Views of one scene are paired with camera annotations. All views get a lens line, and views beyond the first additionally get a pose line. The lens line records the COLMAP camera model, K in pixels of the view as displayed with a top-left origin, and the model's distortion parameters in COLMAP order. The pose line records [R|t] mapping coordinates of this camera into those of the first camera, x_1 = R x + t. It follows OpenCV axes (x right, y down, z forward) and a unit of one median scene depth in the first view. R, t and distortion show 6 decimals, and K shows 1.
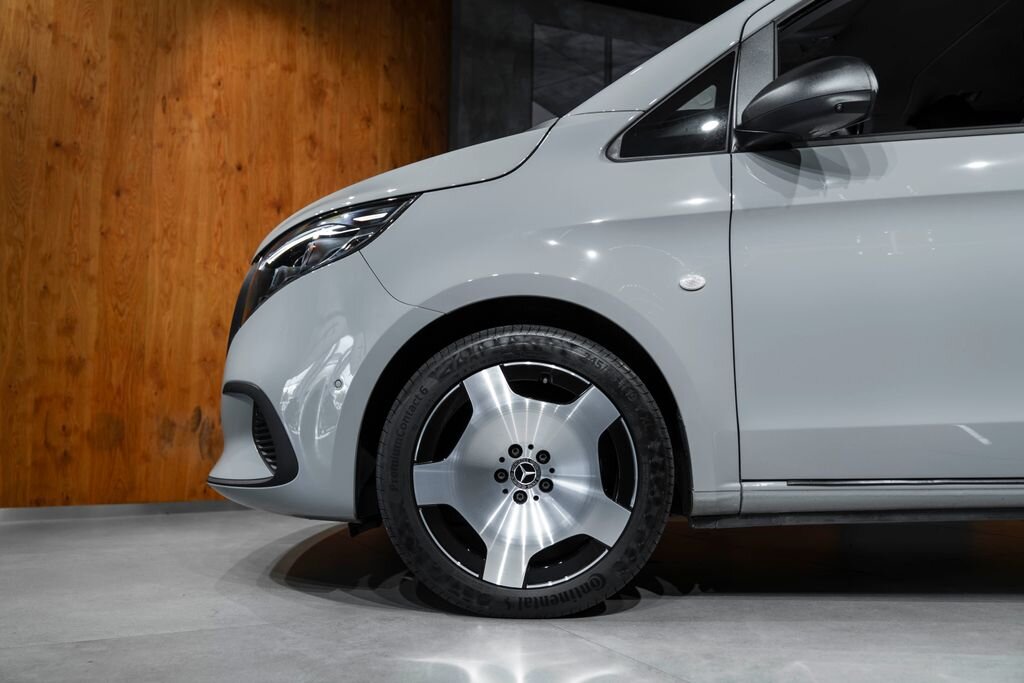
lens RADIAL K [[962.9, 0, 511.3], [0, 962.9, 345.5], [0, 0, 1]] dist [-0.033976, 0.000000]
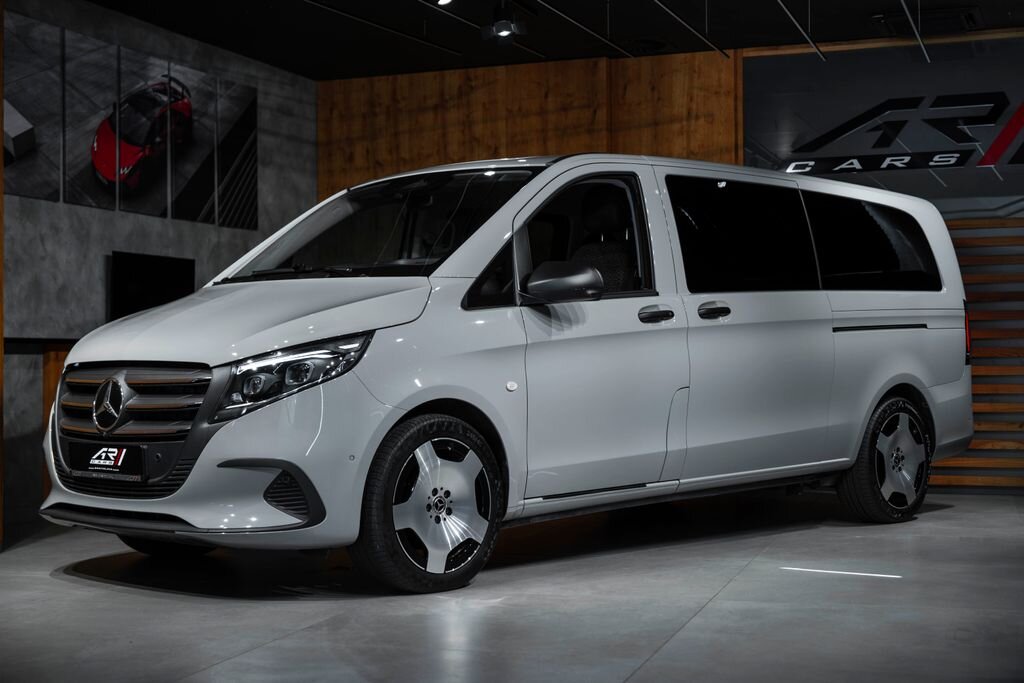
lens RADIAL K [[1546.8, 0, 514.2], [0, 1546.8, 339.7], [0, 0, 1]] dist [-0.023814, 0.000000]
pose [[0.693402, -0.007402, 0.720513, -1.803411], [-0.027280, 0.998961, 0.036517, -0.250613], [-0.720034, -0.044977, 0.692479, -0.915816]]
